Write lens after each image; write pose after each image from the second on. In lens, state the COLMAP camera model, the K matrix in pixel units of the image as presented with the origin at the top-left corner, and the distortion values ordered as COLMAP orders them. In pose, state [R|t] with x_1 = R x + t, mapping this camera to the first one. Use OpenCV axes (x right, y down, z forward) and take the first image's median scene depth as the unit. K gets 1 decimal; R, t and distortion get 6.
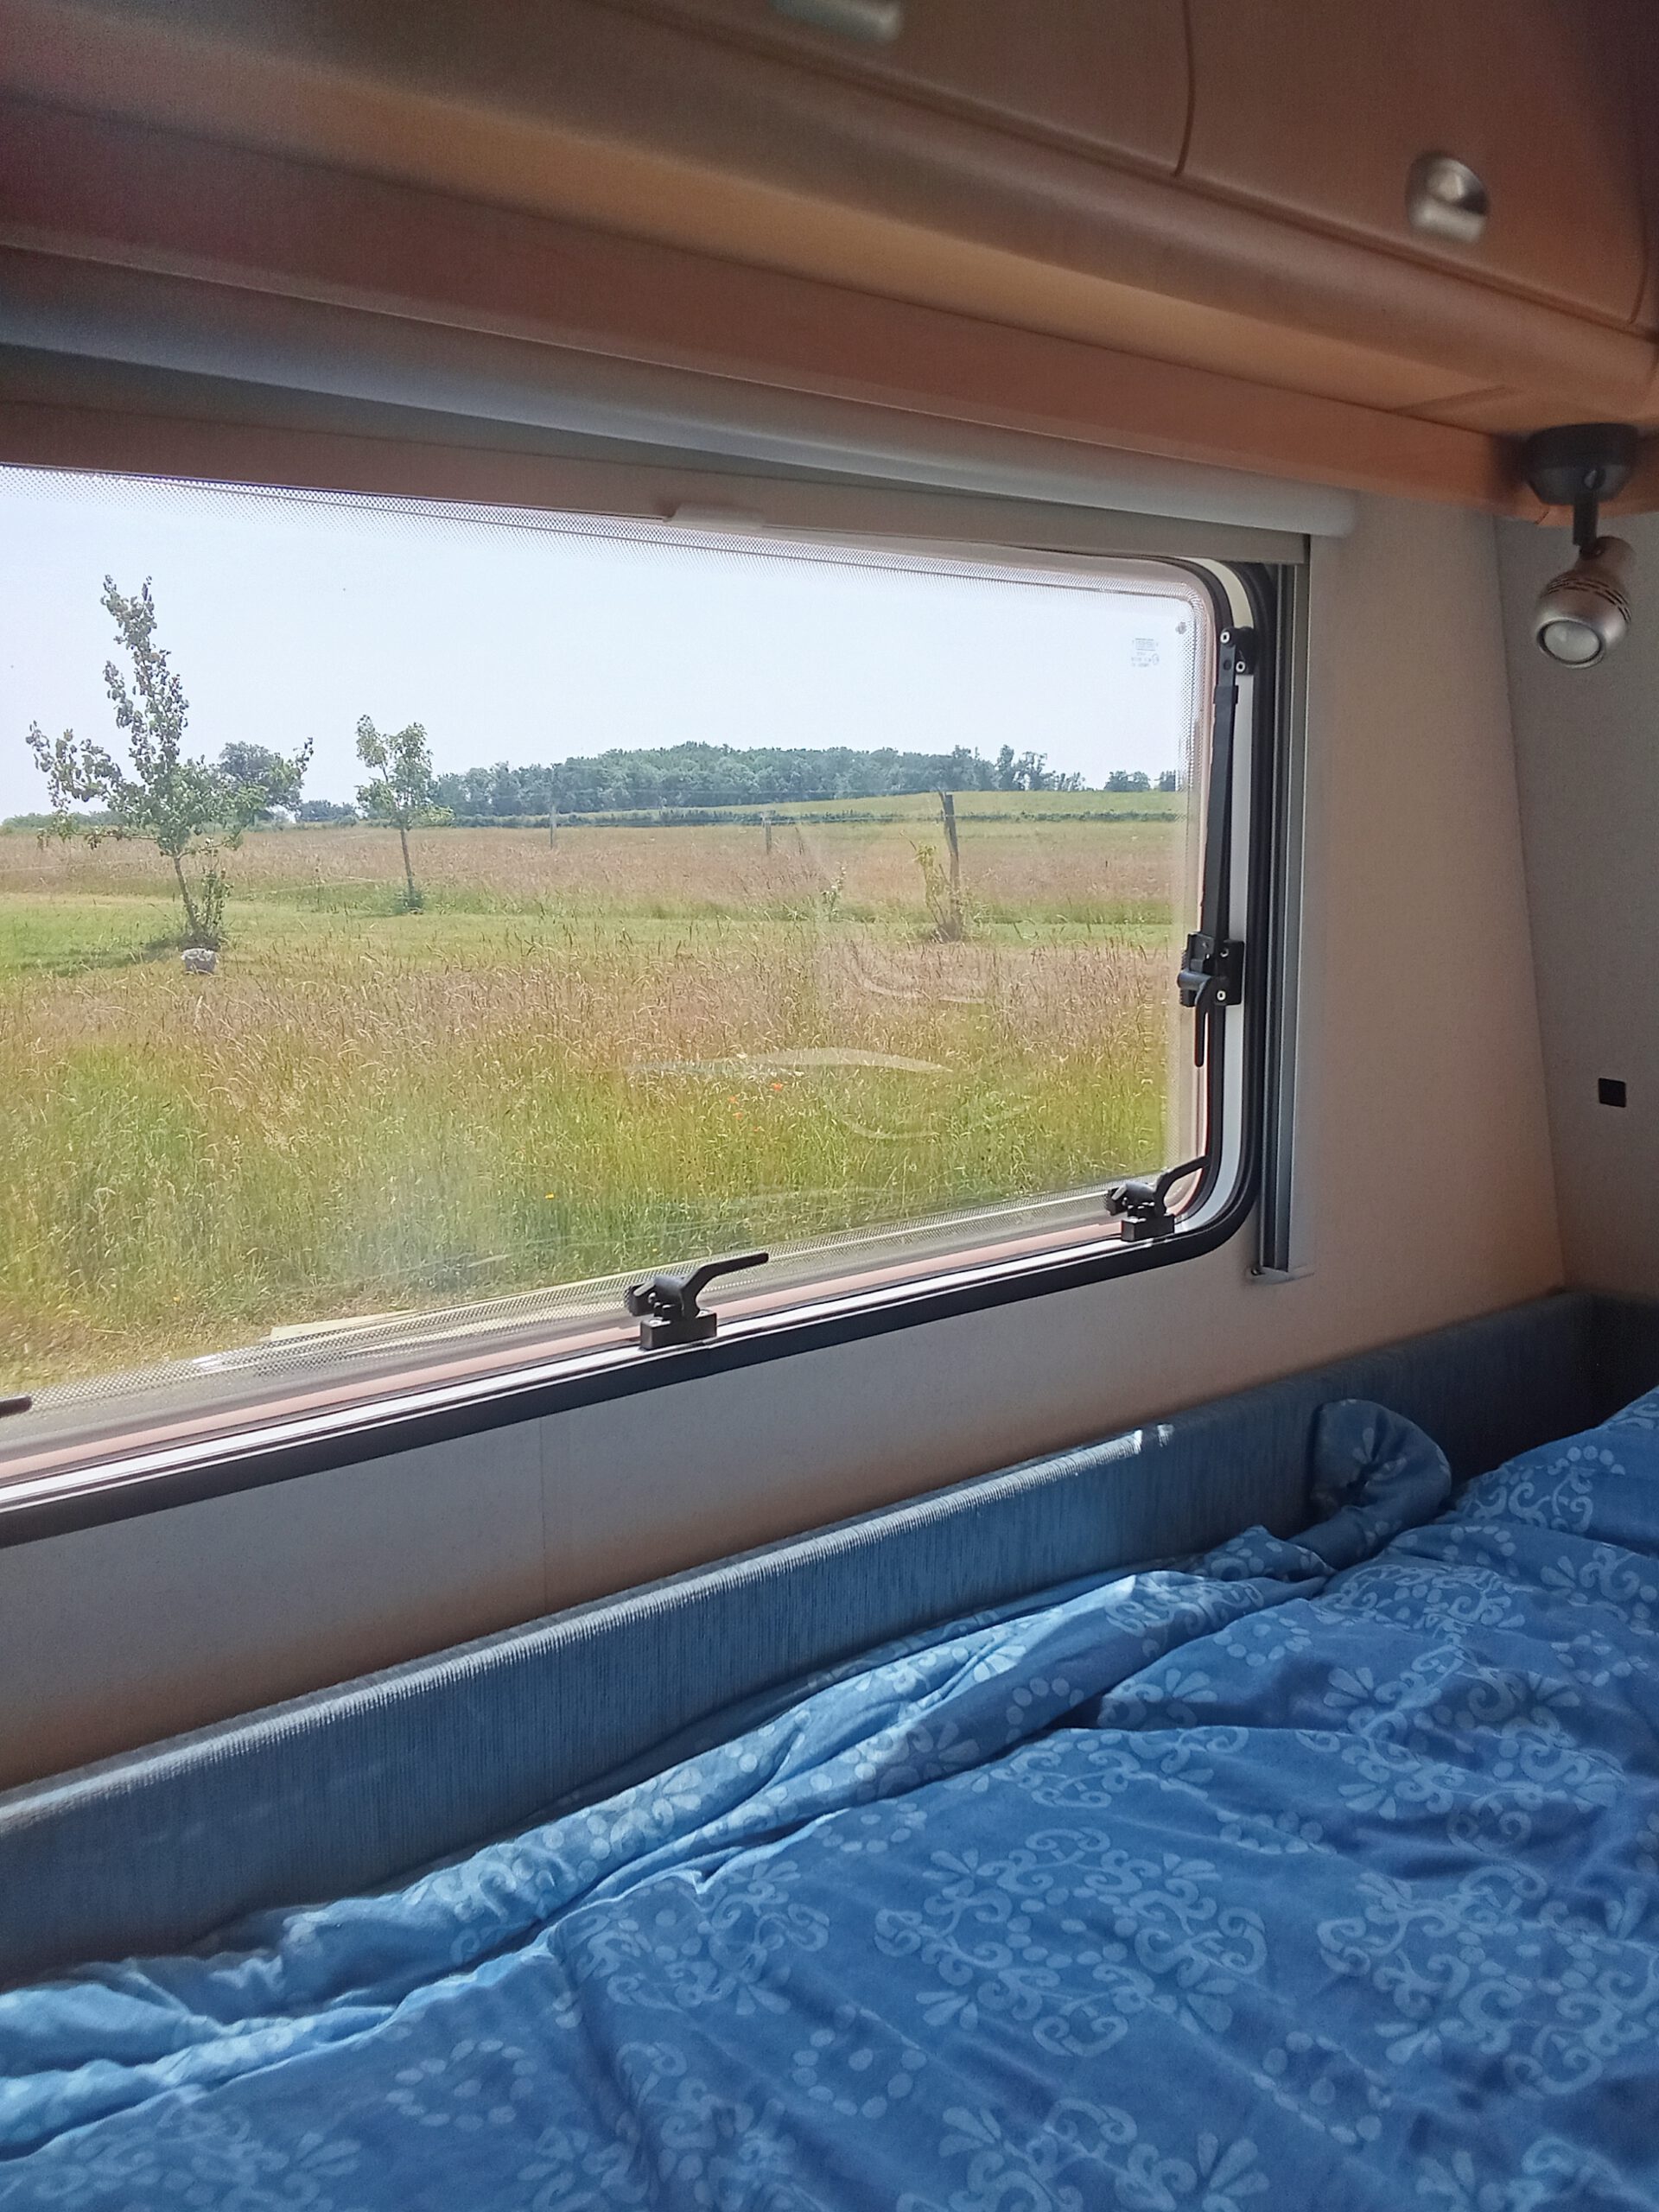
lens RADIAL K [[1730.6, 0, 828.0], [0, 1730.6, 1099.9], [0, 0, 1]] dist [0.049105, -0.043019]
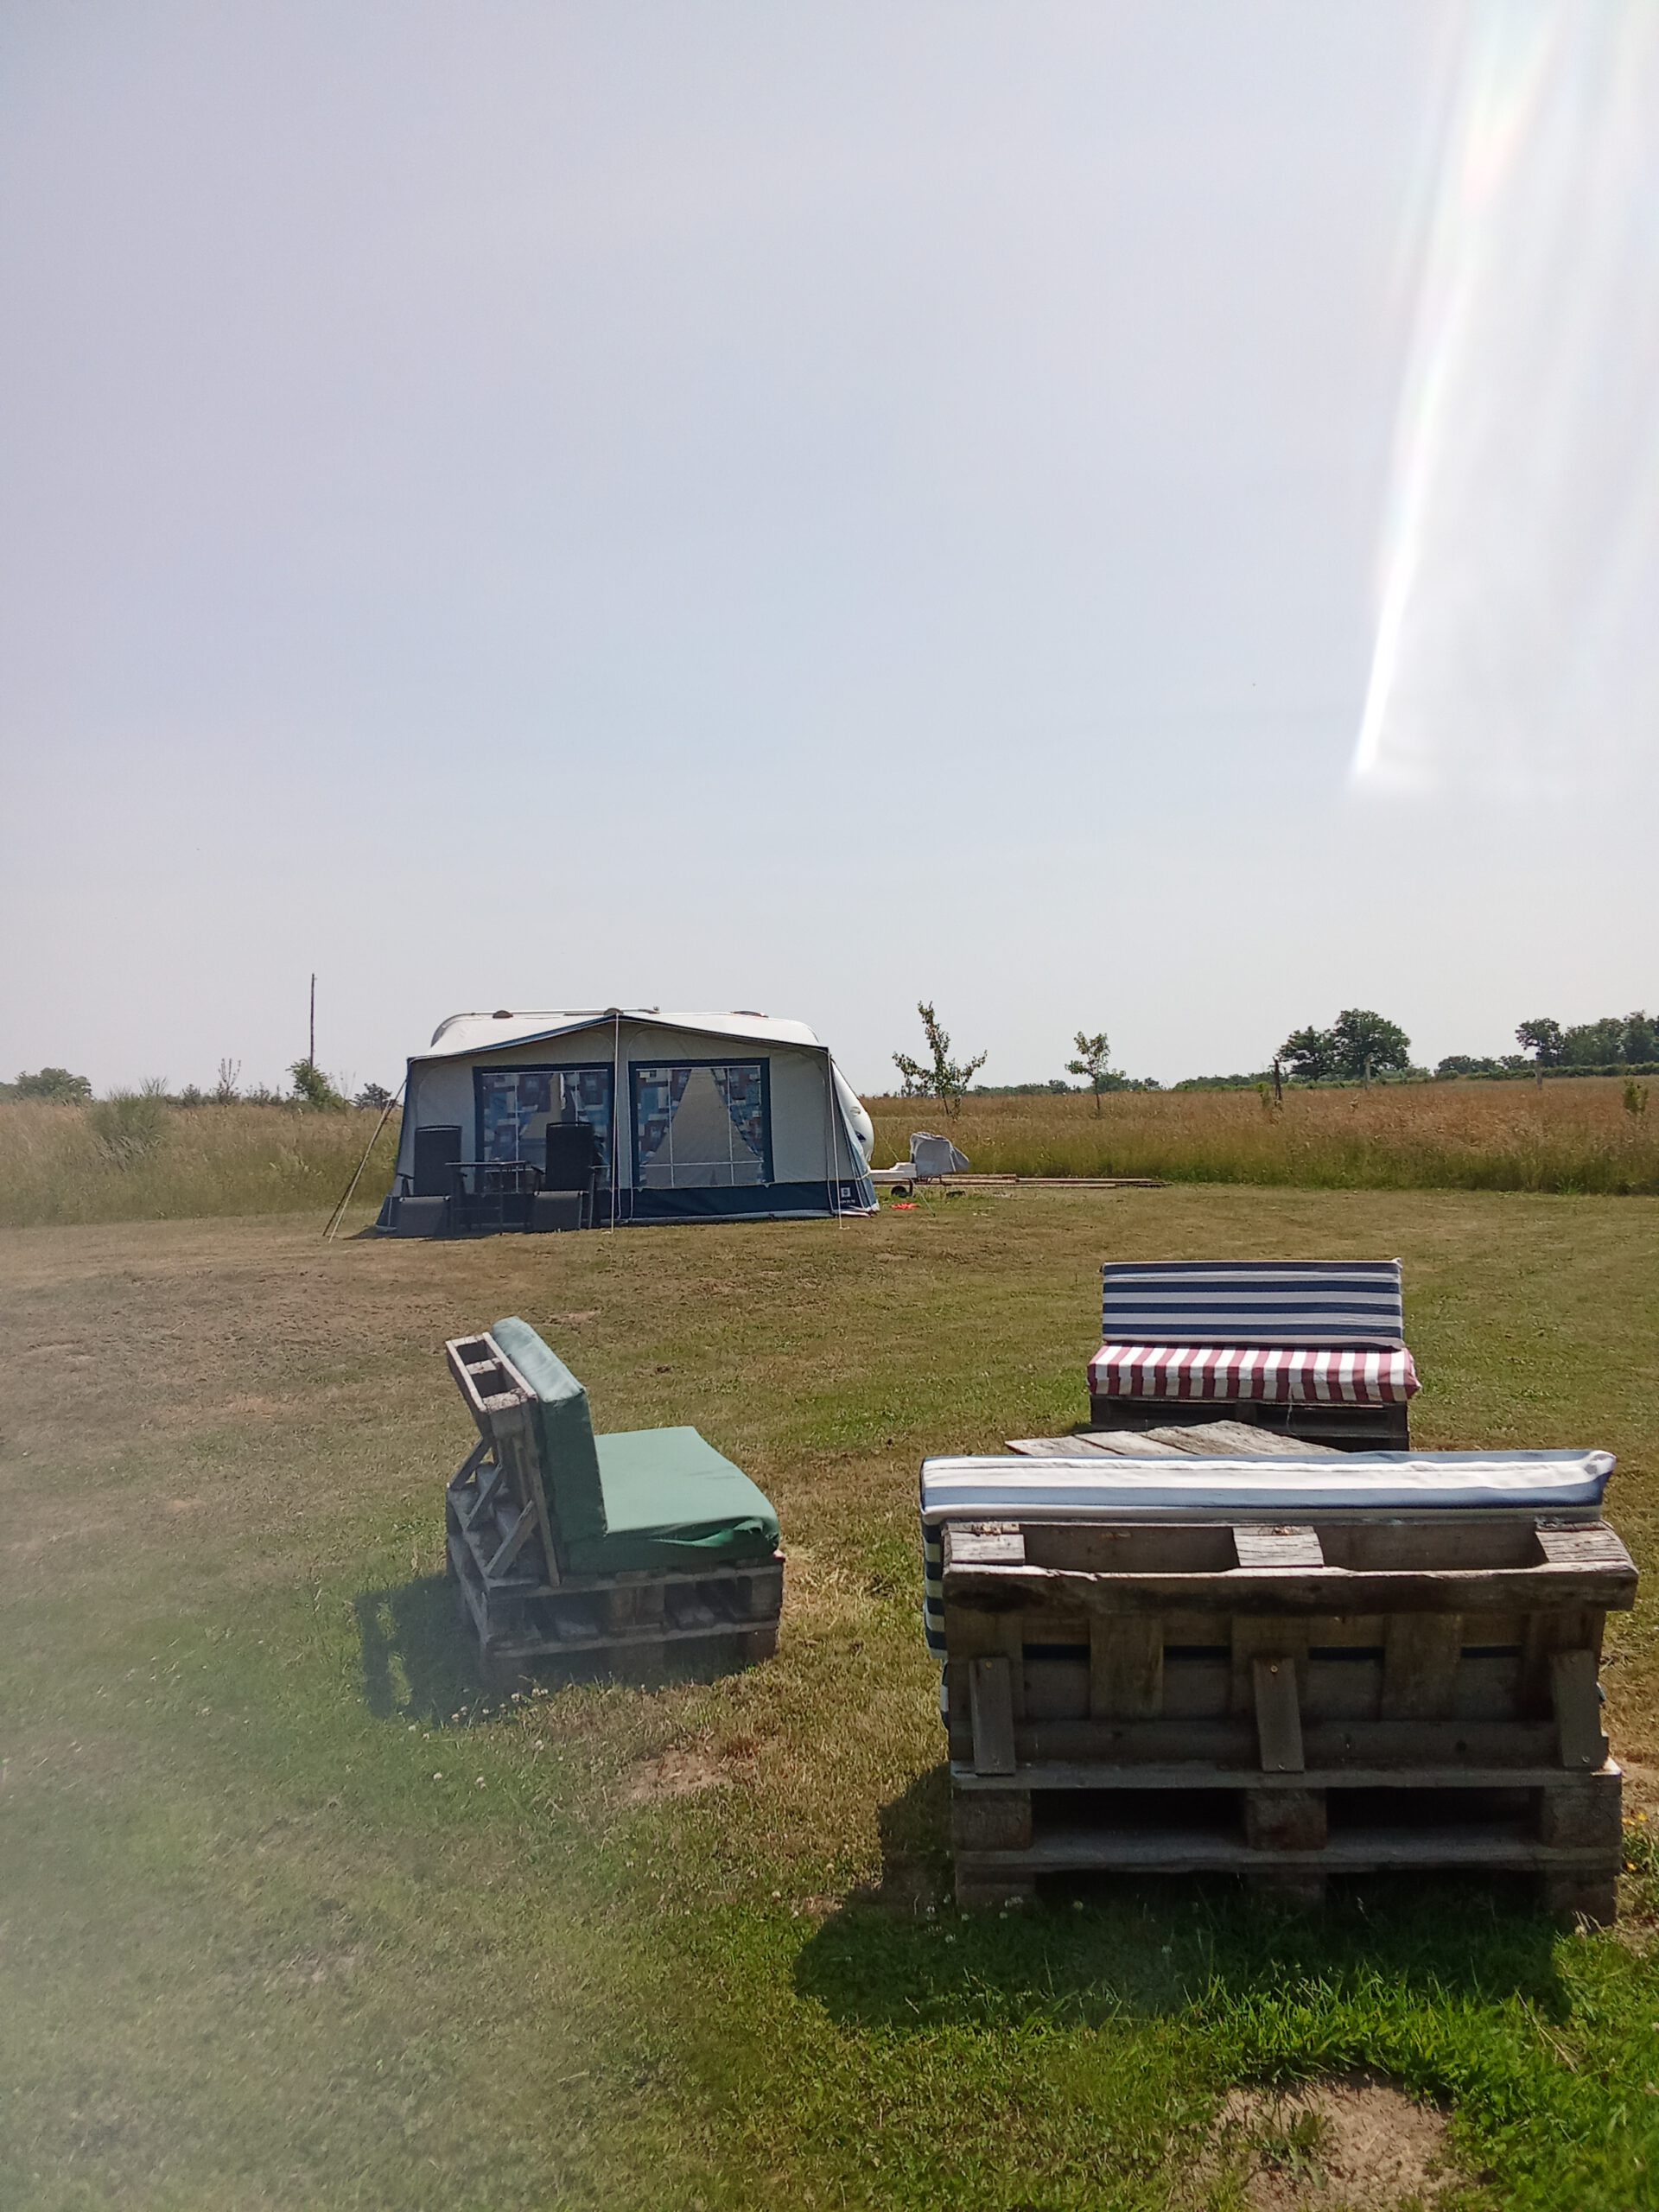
lens RADIAL K [[1730.6, 0, 828.1], [0, 1730.6, 1106.1], [0, 0, 1]] dist [0.049105, -0.043019]
pose [[0.790819, -0.016535, -0.611826, 0.086495], [-0.070261, 0.990574, -0.117587, 0.016116], [0.608003, 0.135978, 0.782203, -0.094444]]
